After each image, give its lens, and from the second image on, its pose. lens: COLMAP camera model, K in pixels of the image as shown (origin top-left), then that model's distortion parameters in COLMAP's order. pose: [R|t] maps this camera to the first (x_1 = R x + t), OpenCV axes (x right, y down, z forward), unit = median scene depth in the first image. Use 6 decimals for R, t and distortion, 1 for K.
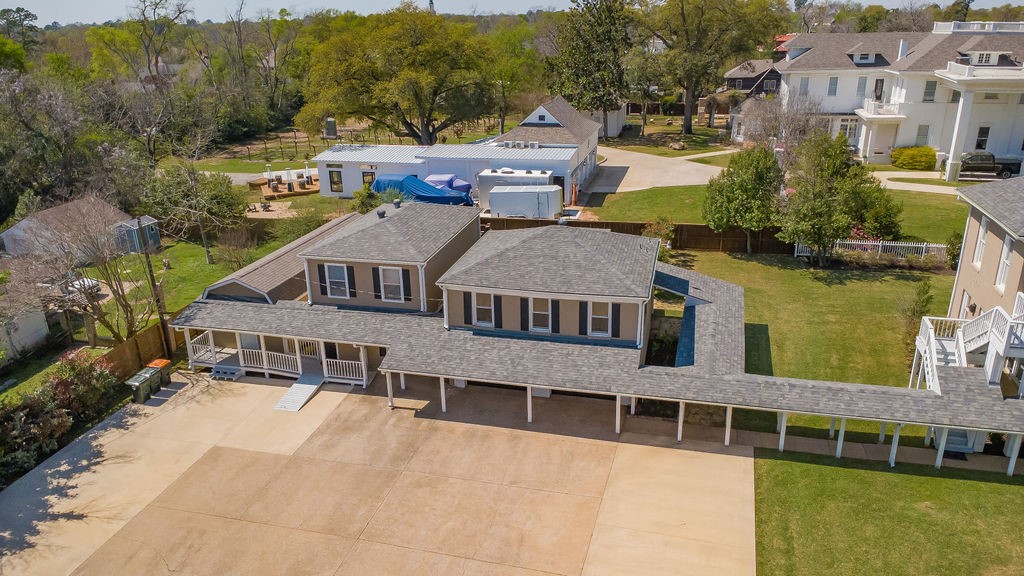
lens RADIAL K [[719.8, 0, 513.4], [0, 719.8, 288.0], [0, 0, 1]] dist [0.021553, -0.026614]
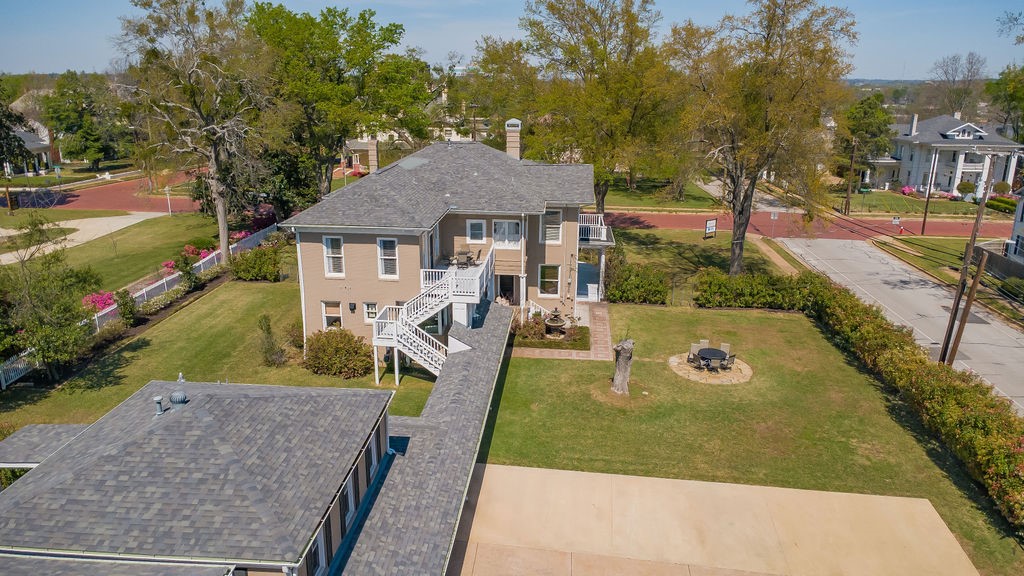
lens RADIAL K [[719.8, 0, 512.6], [0, 719.8, 289.7], [0, 0, 1]] dist [0.021553, -0.026614]
pose [[-0.177515, -0.262227, 0.948538, -0.592926], [0.336200, 0.889698, 0.308879, -0.298794], [-0.924910, 0.373729, -0.069774, 0.860896]]
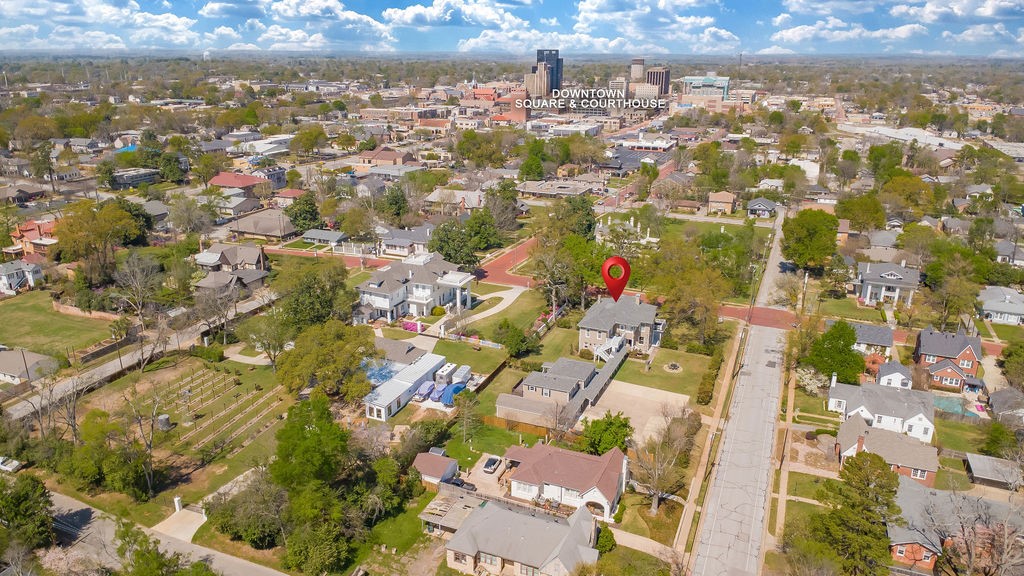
lens RADIAL K [[719.8, 0, 512.2], [0, 719.8, 287.9], [0, 0, 1]] dist [0.021553, -0.026614]
pose [[0.140760, -0.296552, 0.944587, -4.730063], [0.328757, 0.913949, 0.237943, -1.957924], [-0.933866, 0.277046, 0.226141, 0.205715]]
